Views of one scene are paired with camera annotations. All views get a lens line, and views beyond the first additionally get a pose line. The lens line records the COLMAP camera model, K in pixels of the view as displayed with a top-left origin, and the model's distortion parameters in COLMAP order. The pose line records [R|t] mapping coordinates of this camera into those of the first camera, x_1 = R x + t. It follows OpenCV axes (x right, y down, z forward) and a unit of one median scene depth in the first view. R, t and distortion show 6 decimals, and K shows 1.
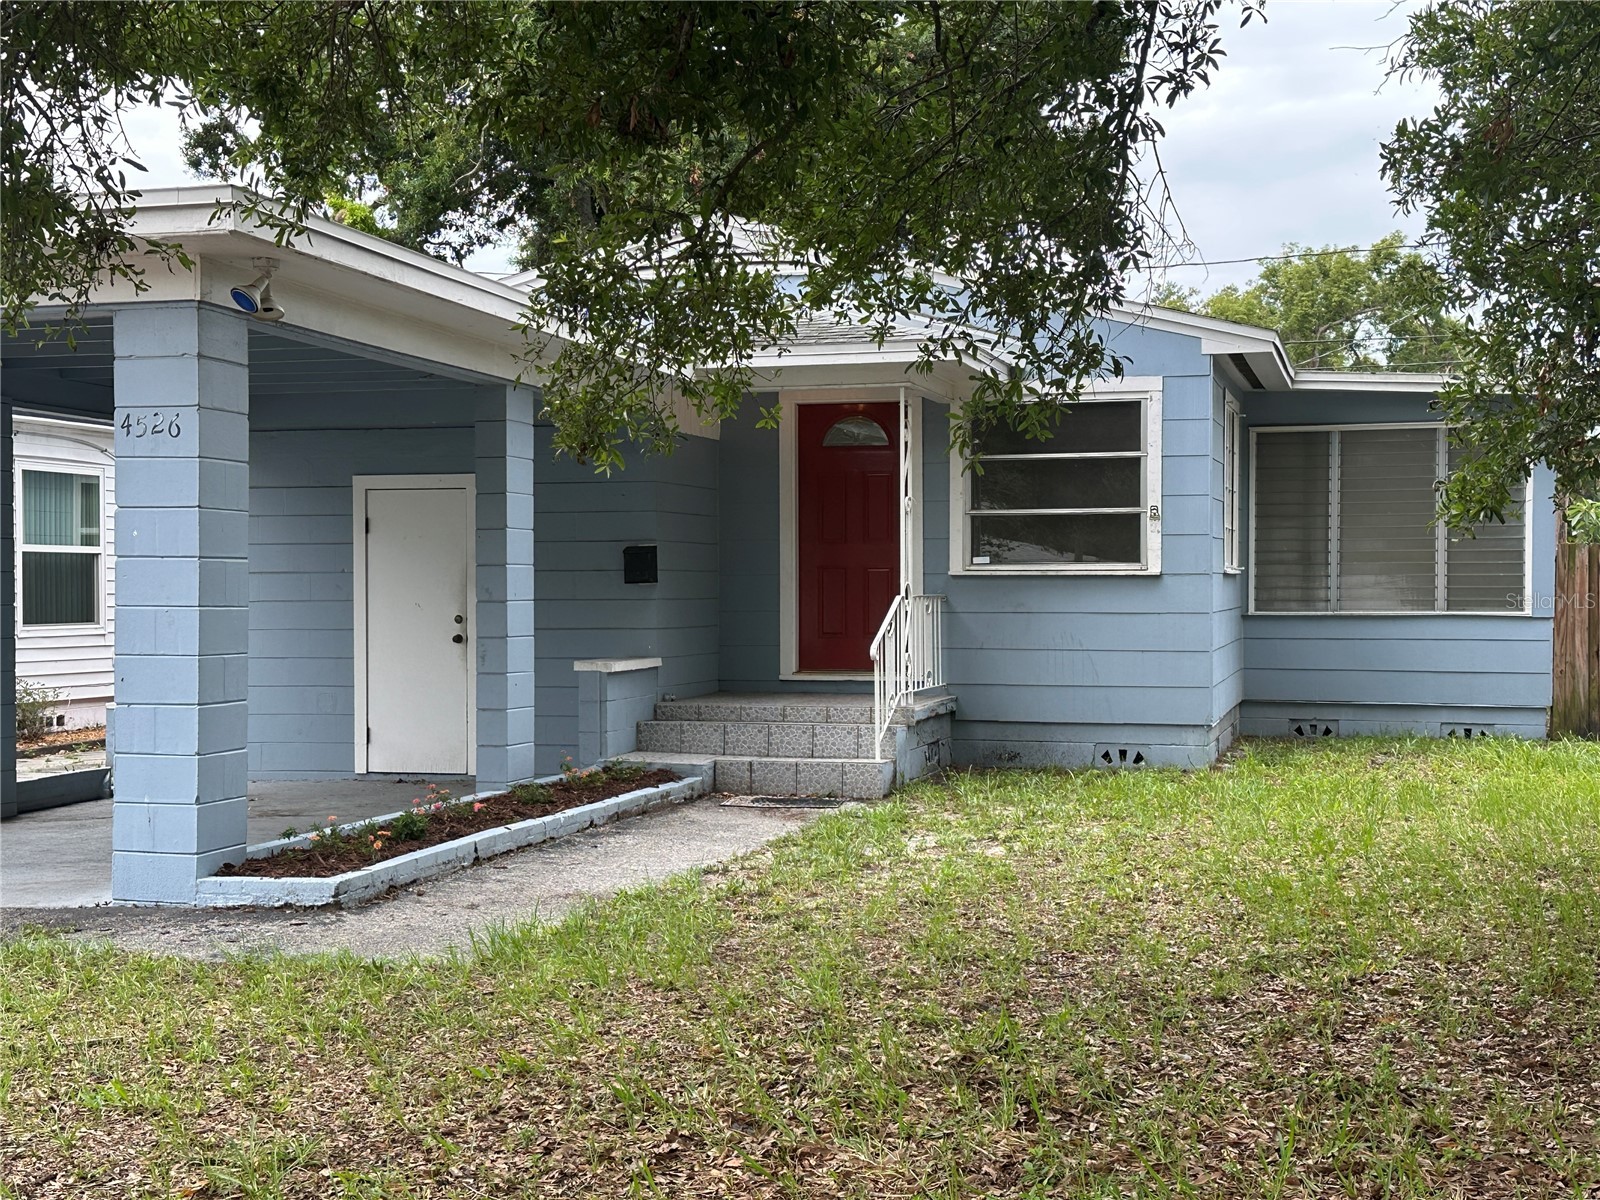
lens RADIAL K [[2110.9, 0, 798.4], [0, 2110.9, 606.8], [0, 0, 1]] dist [0.131751, 0.000000]
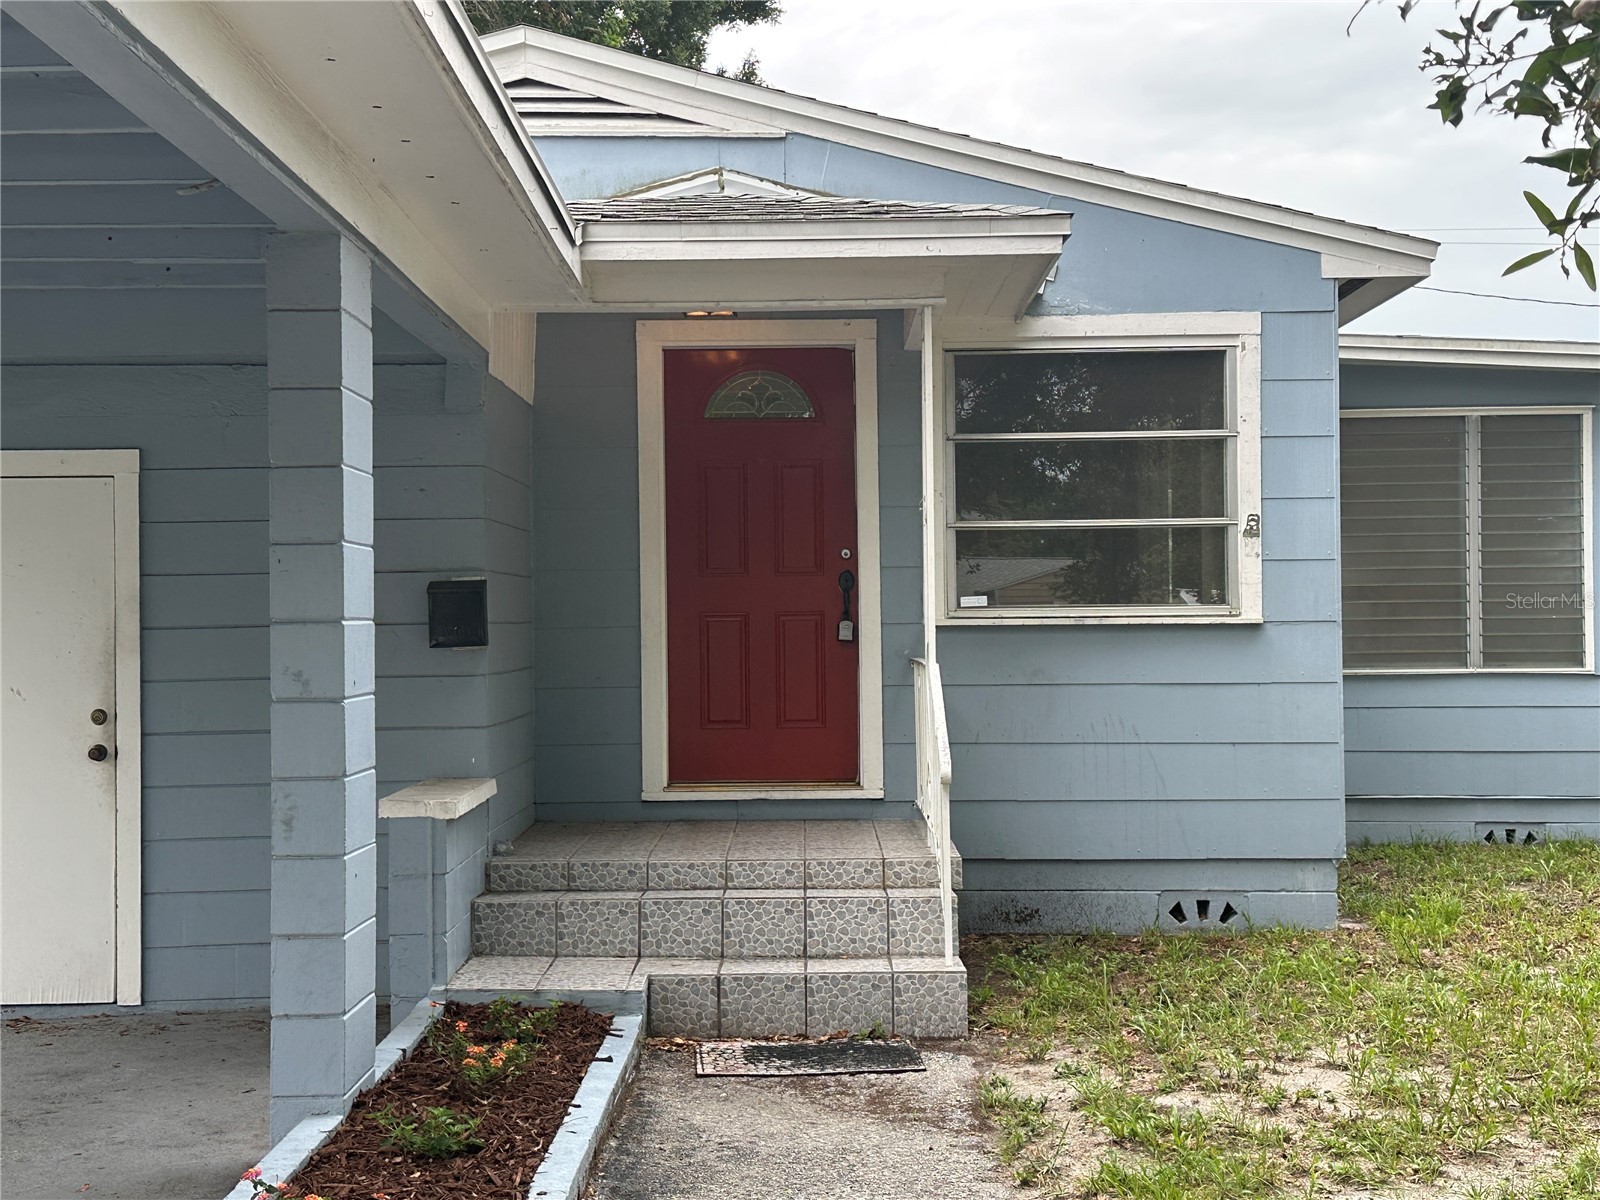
lens RADIAL K [[2110.9, 0, 788.7], [0, 2110.9, 587.2], [0, 0, 1]] dist [0.131751, 0.000000]
pose [[0.965187, -0.004272, 0.261528, -0.132231], [0.011115, 0.999633, -0.024694, -0.011639], [-0.261326, 0.026741, 0.964880, 0.419680]]
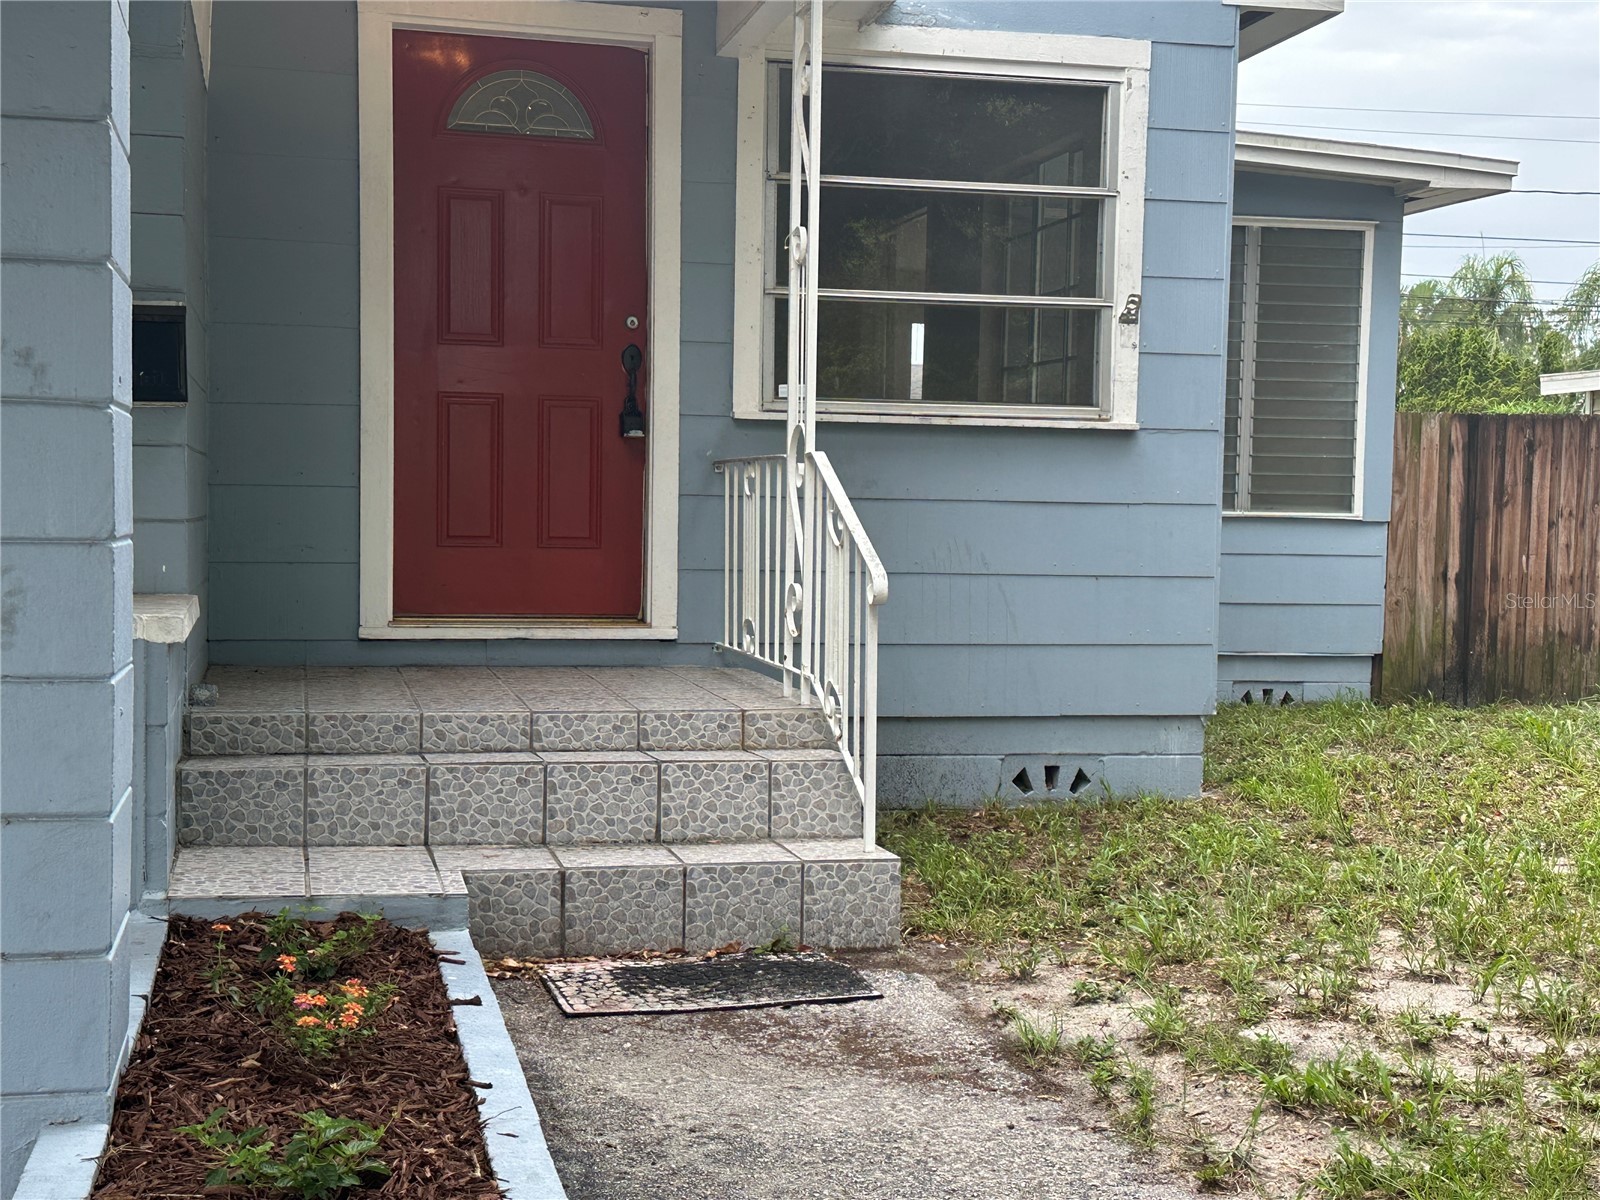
lens RADIAL K [[2110.9, 0, 791.6], [0, 2110.9, 606.2], [0, 0, 1]] dist [0.131751, 0.000000]
pose [[0.876747, -0.006881, 0.480903, -0.153258], [-0.013831, 0.999123, 0.039512, 0.008627], [-0.480753, -0.041293, 0.875883, 0.580233]]
